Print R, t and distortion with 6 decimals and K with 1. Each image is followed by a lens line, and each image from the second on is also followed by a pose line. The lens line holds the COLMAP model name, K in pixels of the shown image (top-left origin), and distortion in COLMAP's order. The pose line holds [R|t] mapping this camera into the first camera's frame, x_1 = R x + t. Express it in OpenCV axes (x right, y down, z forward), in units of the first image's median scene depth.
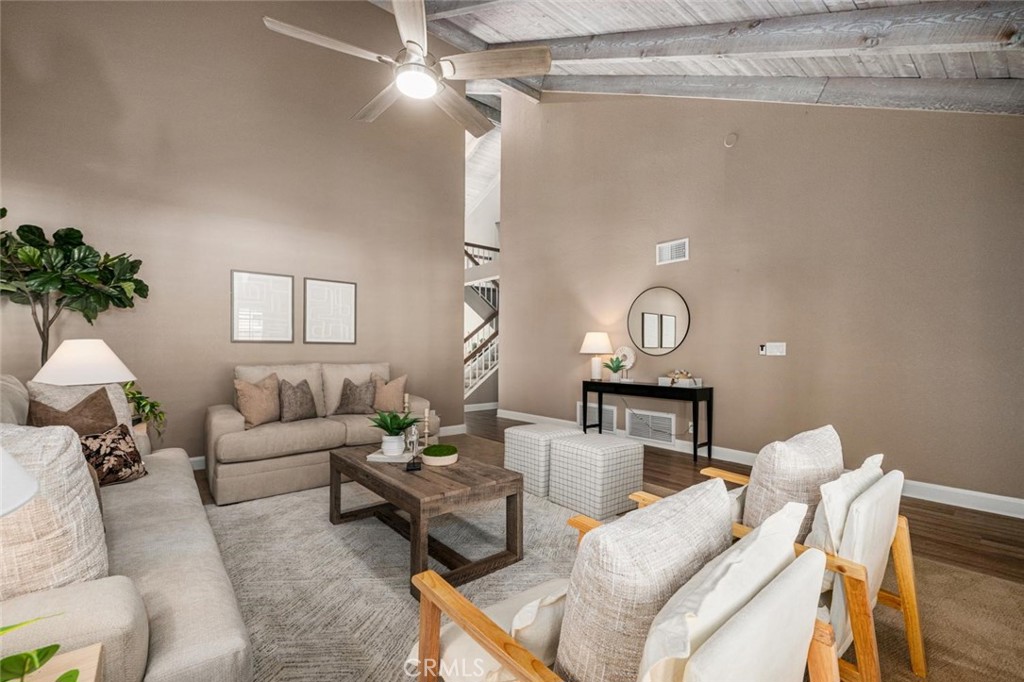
lens RADIAL K [[431.5, 0, 512.0], [0, 431.5, 347.7], [0, 0, 1]] dist [-0.000352, -0.000094]
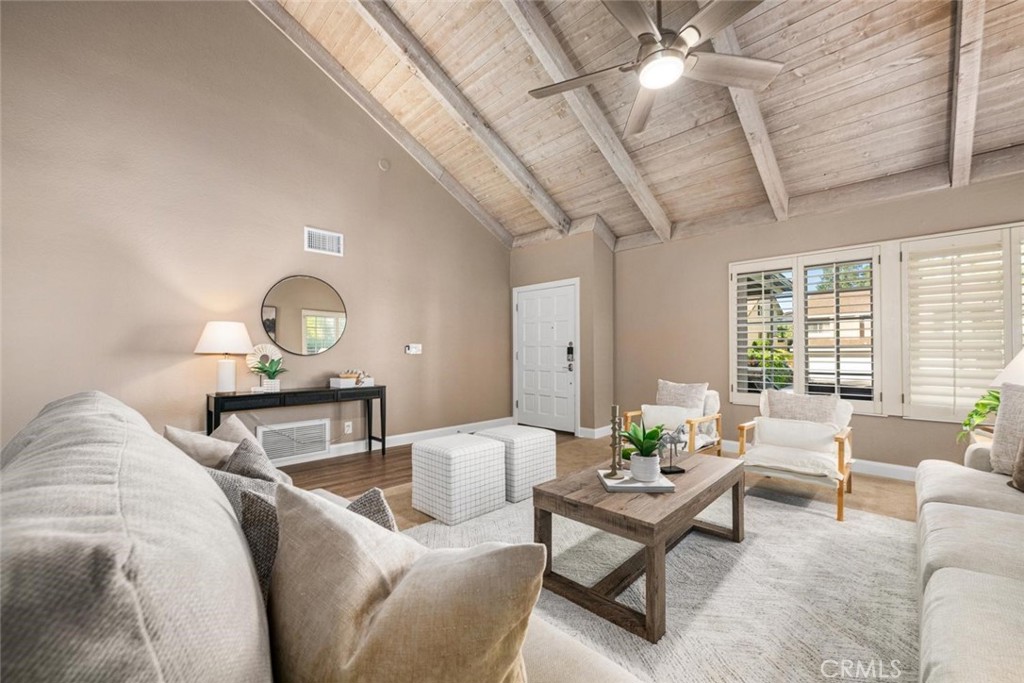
lens RADIAL K [[431.5, 0, 512.0], [0, 431.5, 348.2], [0, 0, 1]] dist [-0.000352, -0.000094]
pose [[-0.124529, 0.003208, 0.992211, -0.633361], [-0.010904, 0.999930, -0.004602, 0.003262], [-0.992156, -0.011392, -0.124485, 0.778724]]
